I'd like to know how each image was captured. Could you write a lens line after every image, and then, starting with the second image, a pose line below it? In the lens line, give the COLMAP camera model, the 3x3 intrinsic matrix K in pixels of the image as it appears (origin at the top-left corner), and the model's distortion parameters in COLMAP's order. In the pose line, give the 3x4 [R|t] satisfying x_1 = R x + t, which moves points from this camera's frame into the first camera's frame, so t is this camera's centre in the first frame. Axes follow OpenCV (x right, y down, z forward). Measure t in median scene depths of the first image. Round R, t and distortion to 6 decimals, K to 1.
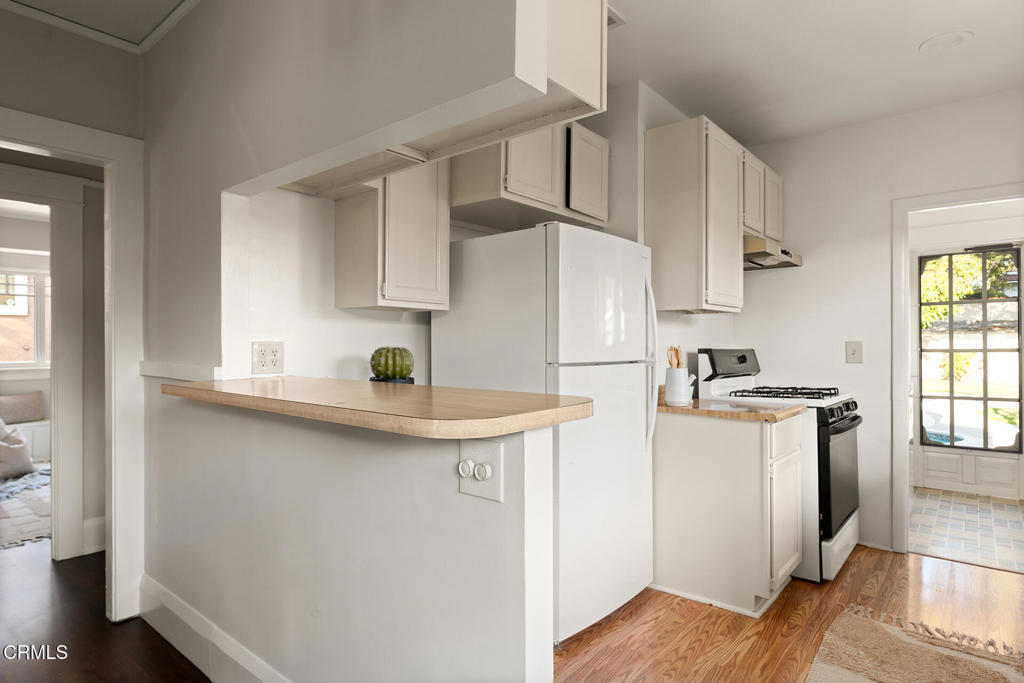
lens RADIAL K [[565.0, 0, 515.3], [0, 565.0, 340.6], [0, 0, 1]] dist [0.001166, 0.000339]
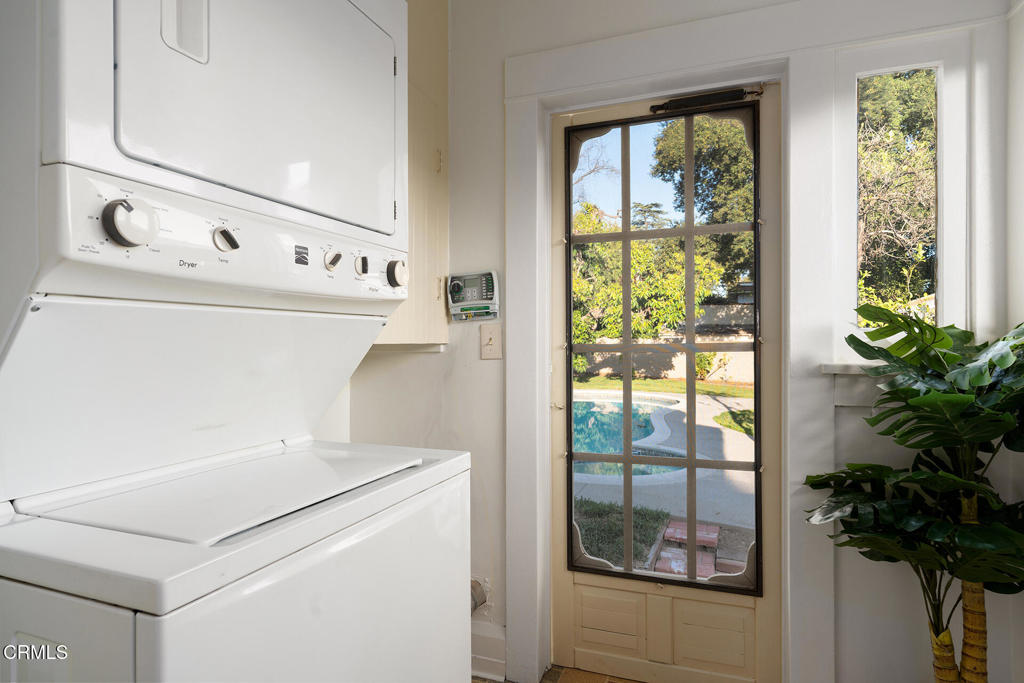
lens RADIAL K [[555.7, 0, 517.2], [0, 555.7, 340.5], [0, 0, 1]] dist [0.000211, 0.000303]
pose [[0.943213, 0.002781, 0.332177, 0.787172], [-0.002152, 0.999995, -0.002261, 0.018471], [-0.332182, 0.001418, 0.943214, 0.899171]]
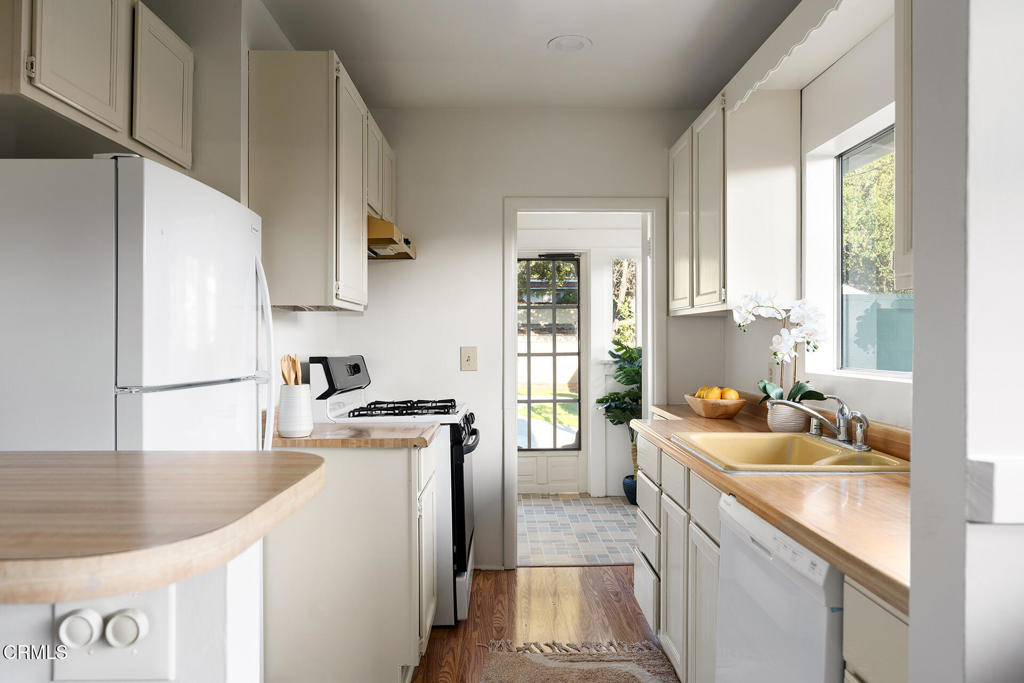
lens RADIAL K [[686.3, 0, 513.9], [0, 686.3, 339.3], [0, 0, 1]] dist [-0.007996, 0.002722]
pose [[0.754383, 0.004179, 0.656422, -0.077209], [-0.001874, 0.999989, -0.004213, -0.006747], [-0.656432, 0.001949, 0.754383, 0.130609]]
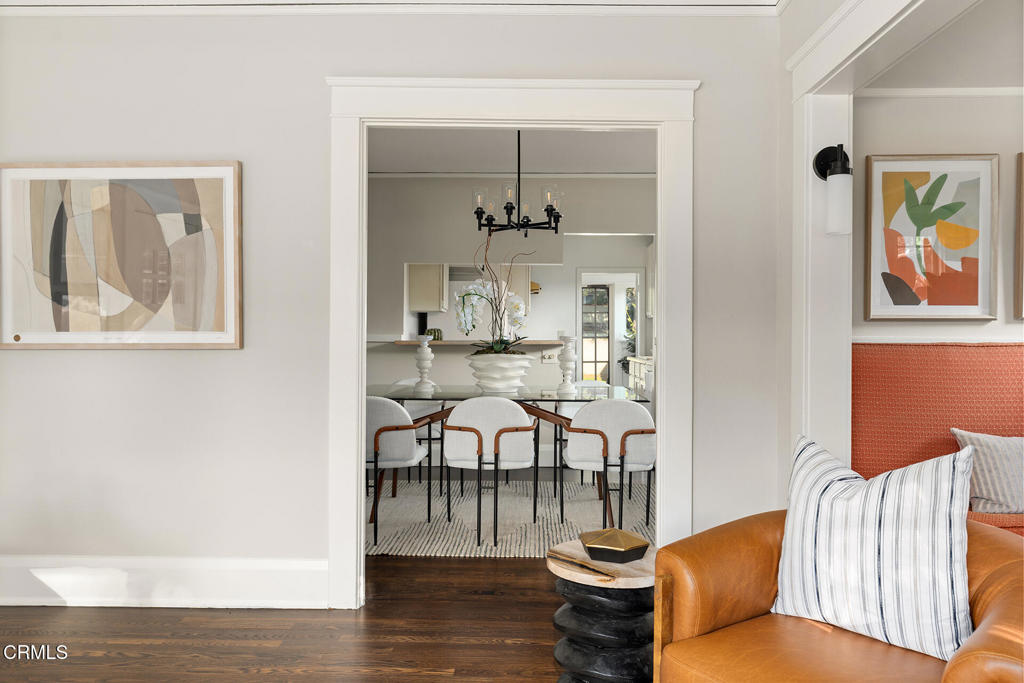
lens RADIAL K [[716.2, 0, 512.0], [0, 716.2, 341.5], [0, 0, 1]] dist [0.007639, 0.002589]
pose [[0.779887, 0.003594, 0.625909, -1.338526], [-0.005256, 0.999986, 0.000807, 0.042723], [-0.625898, -0.003919, 0.779895, -1.070735]]
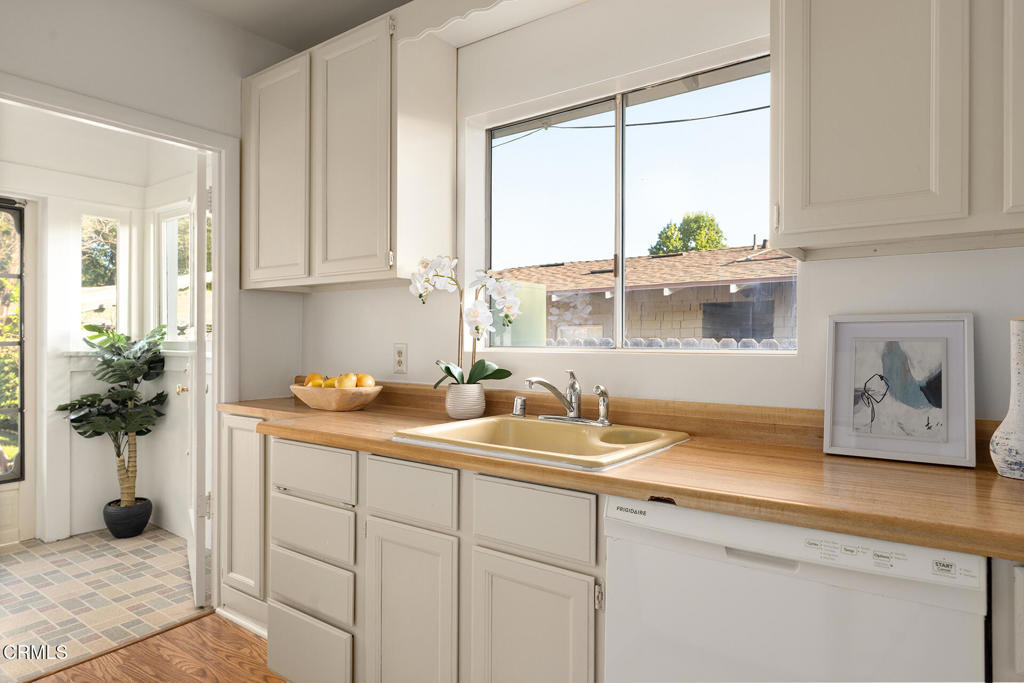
lens RADIAL K [[606.3, 0, 515.9], [0, 606.3, 338.8], [0, 0, 1]] dist [0.001345, 0.001959]
pose [[-0.064540, 0.007051, 0.997890, 0.052383], [-0.002044, 0.999972, -0.007198, 0.020821], [-0.997913, -0.002505, -0.064524, 0.526020]]
